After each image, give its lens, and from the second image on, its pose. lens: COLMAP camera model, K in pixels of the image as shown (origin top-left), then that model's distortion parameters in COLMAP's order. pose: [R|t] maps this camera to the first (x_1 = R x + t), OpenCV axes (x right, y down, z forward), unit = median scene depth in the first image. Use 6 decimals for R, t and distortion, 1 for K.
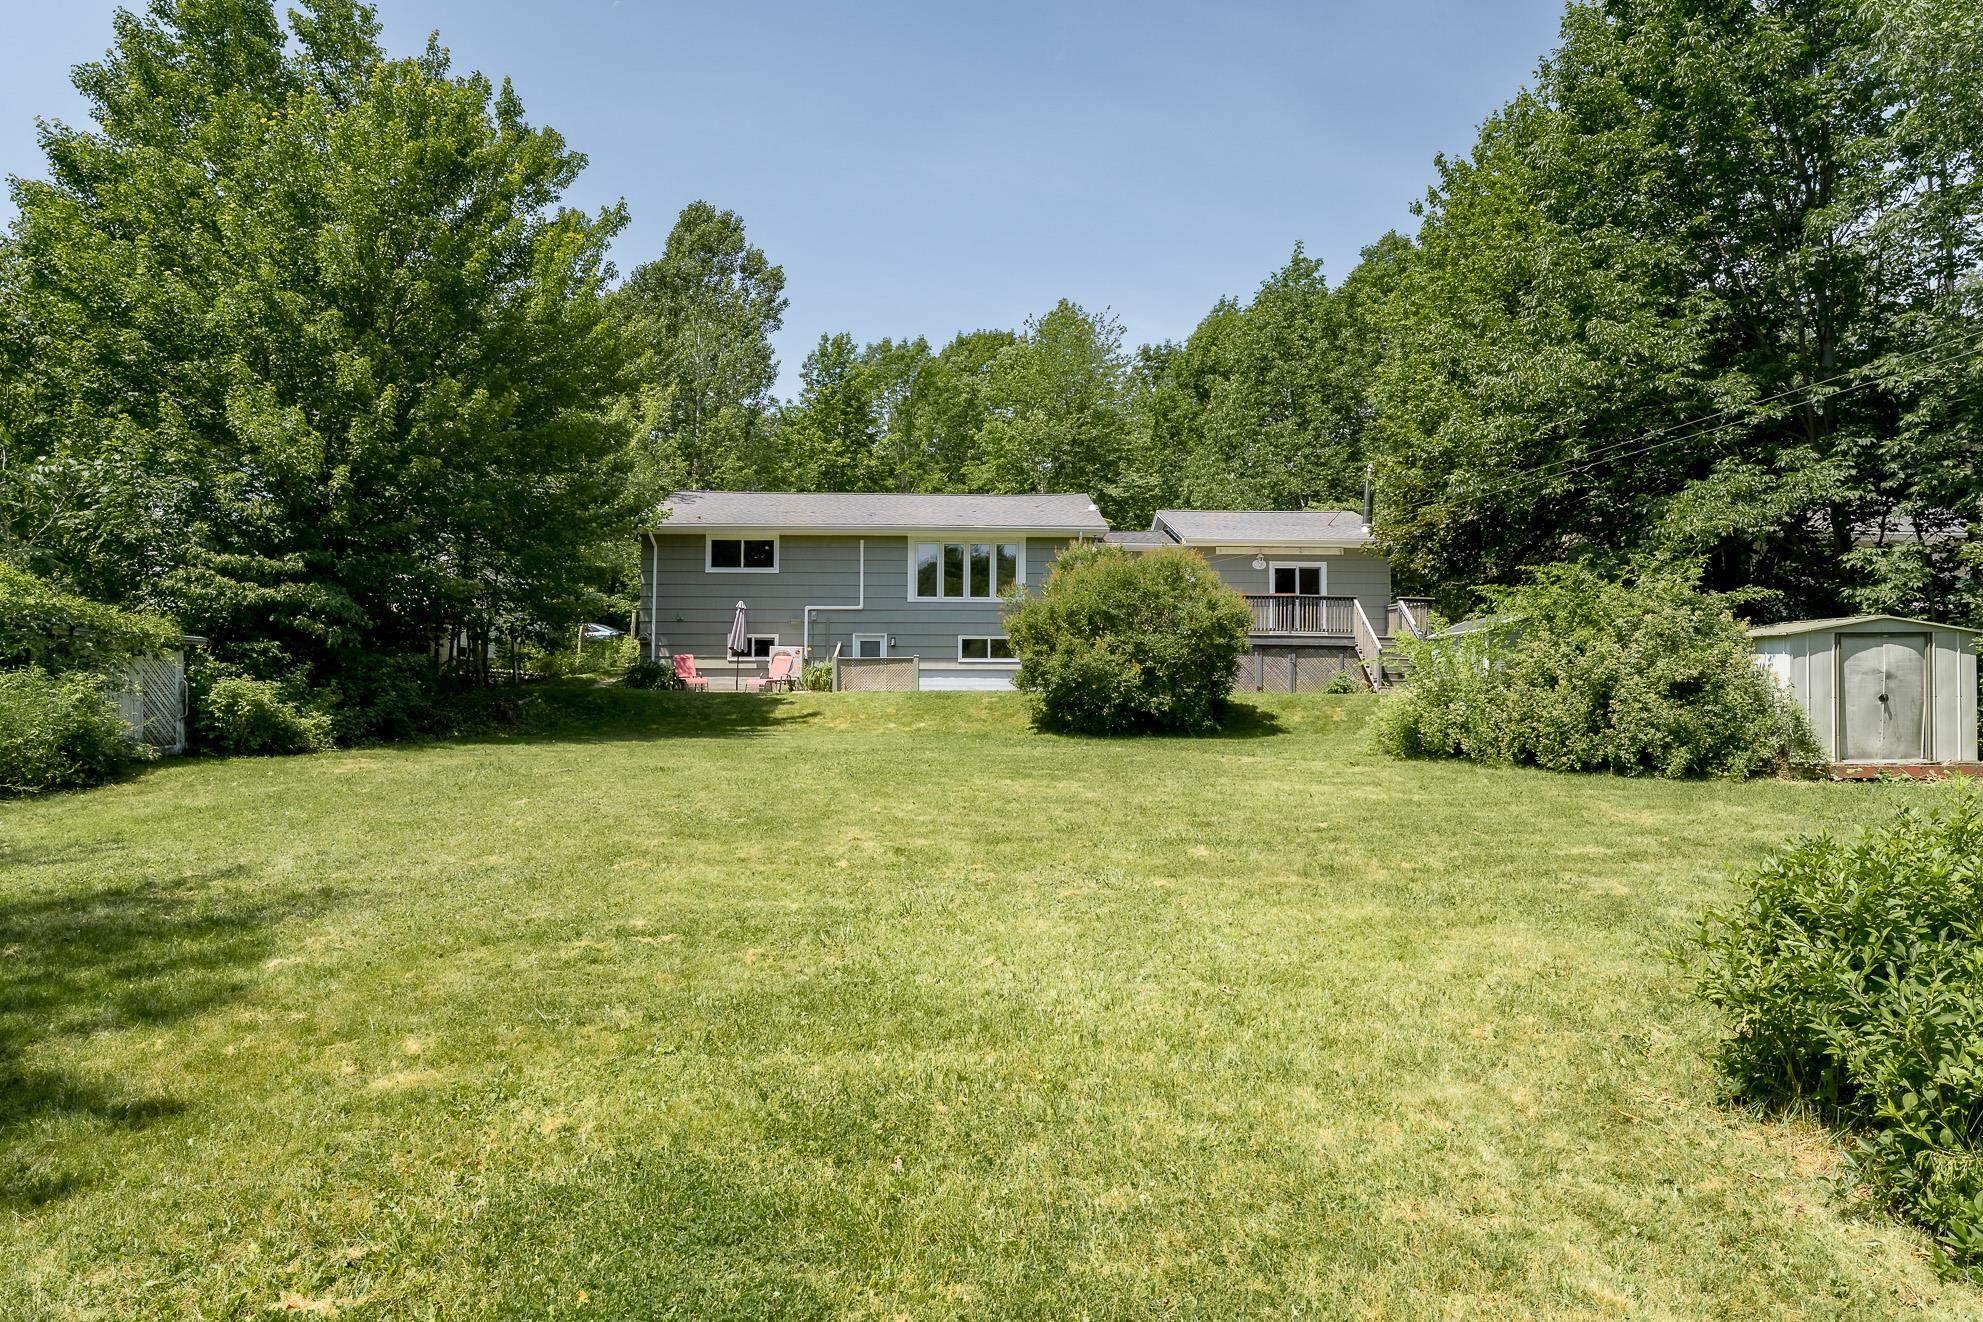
lens RADIAL K [[1116.1, 0, 991.5], [0, 1116.1, 661.0], [0, 0, 1]] dist [-0.000203, 0.001361]
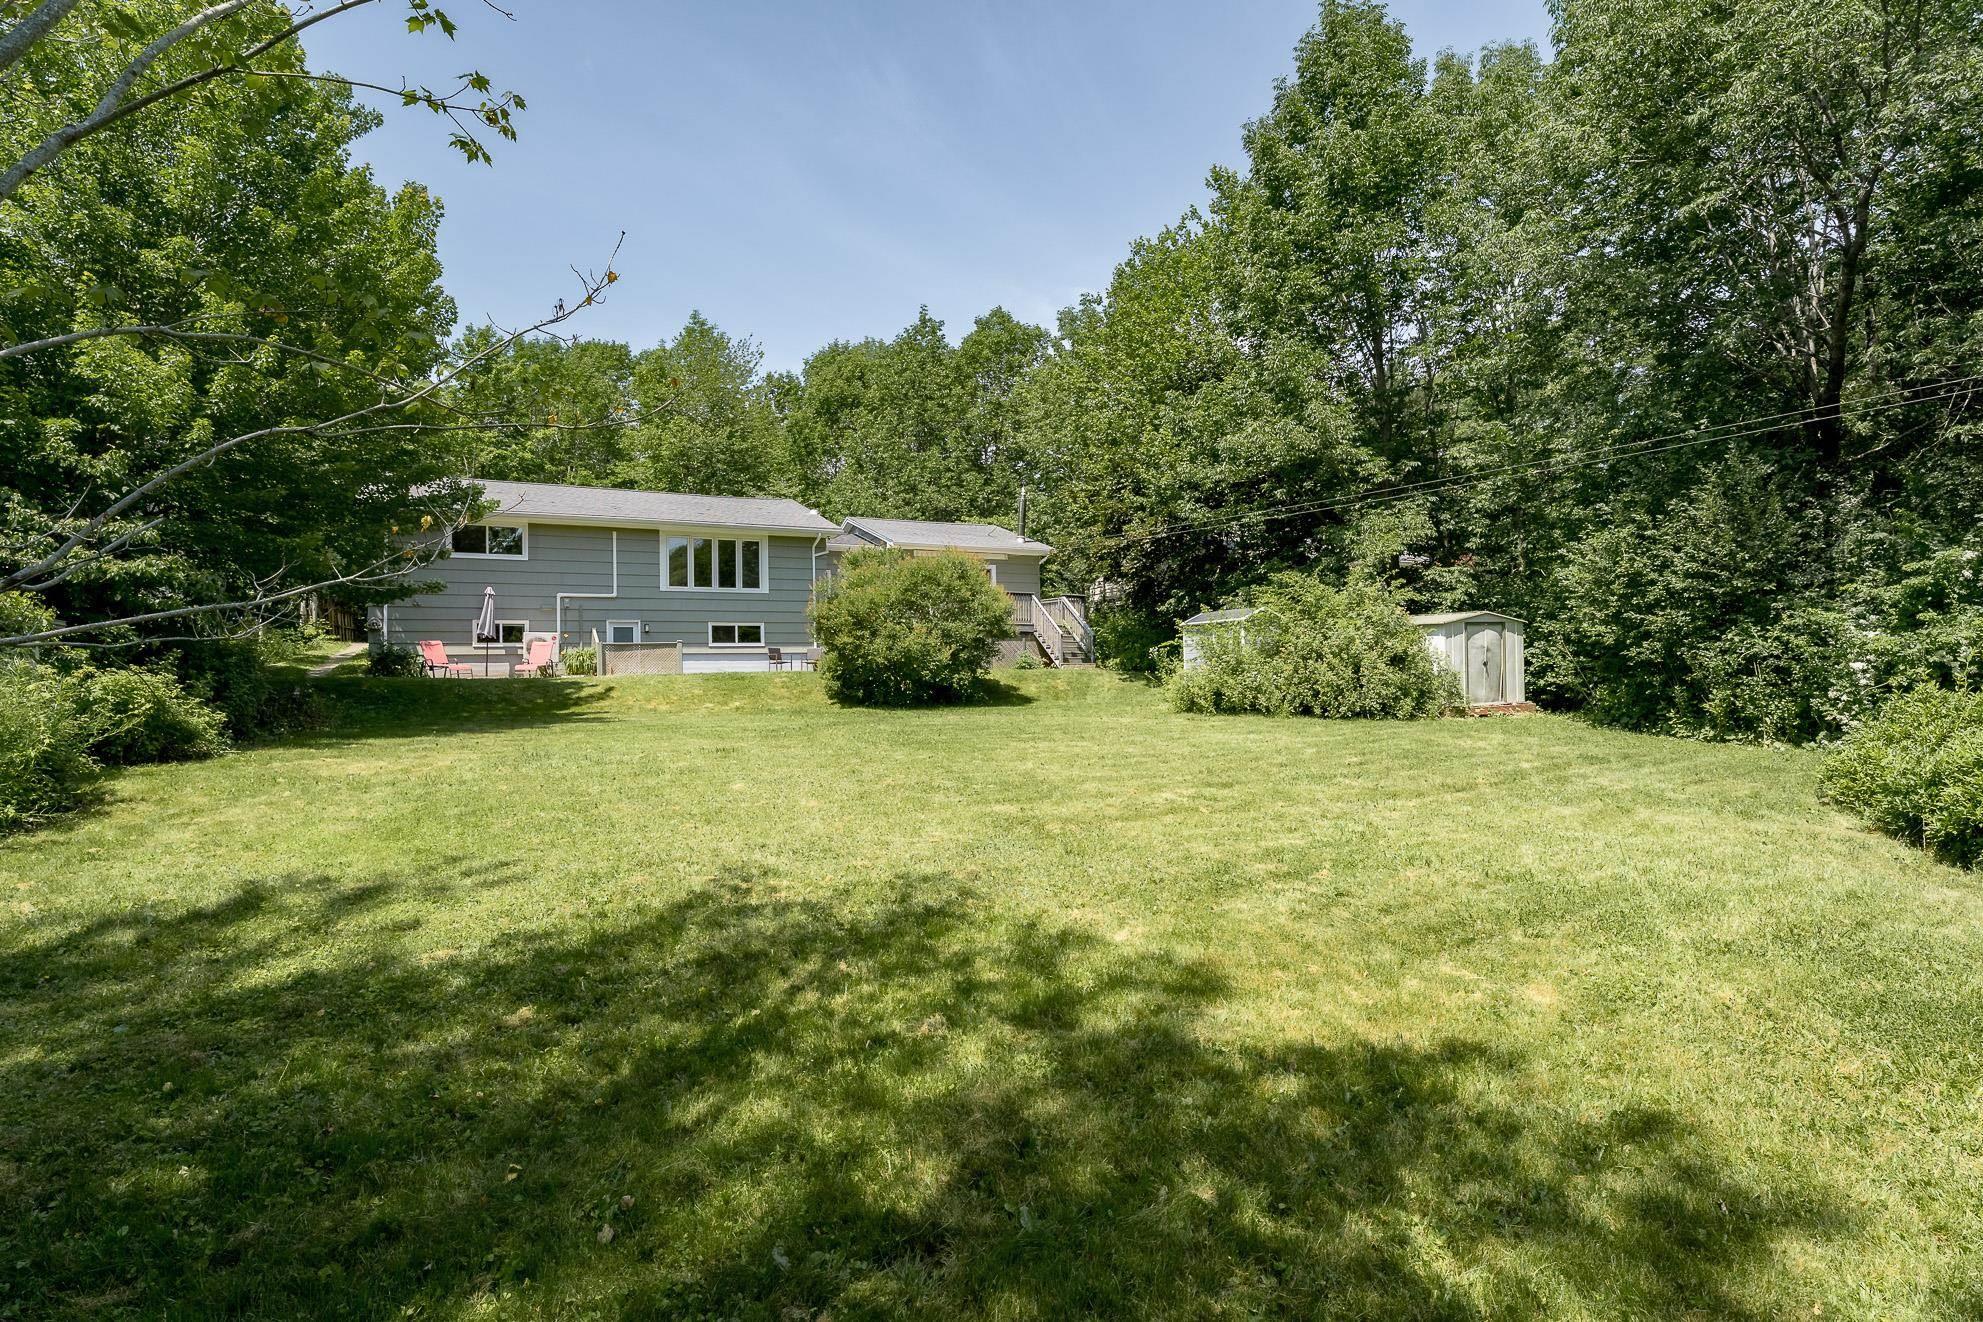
lens RADIAL K [[946.8, 0, 991.3], [0, 946.8, 642.9], [0, 0, 1]] dist [-0.001350, 0.000172]
pose [[0.901391, -0.005575, 0.432970, -0.193346], [0.006803, 0.999976, -0.001288, 0.000312], [-0.432952, 0.004107, 0.901407, 0.045442]]
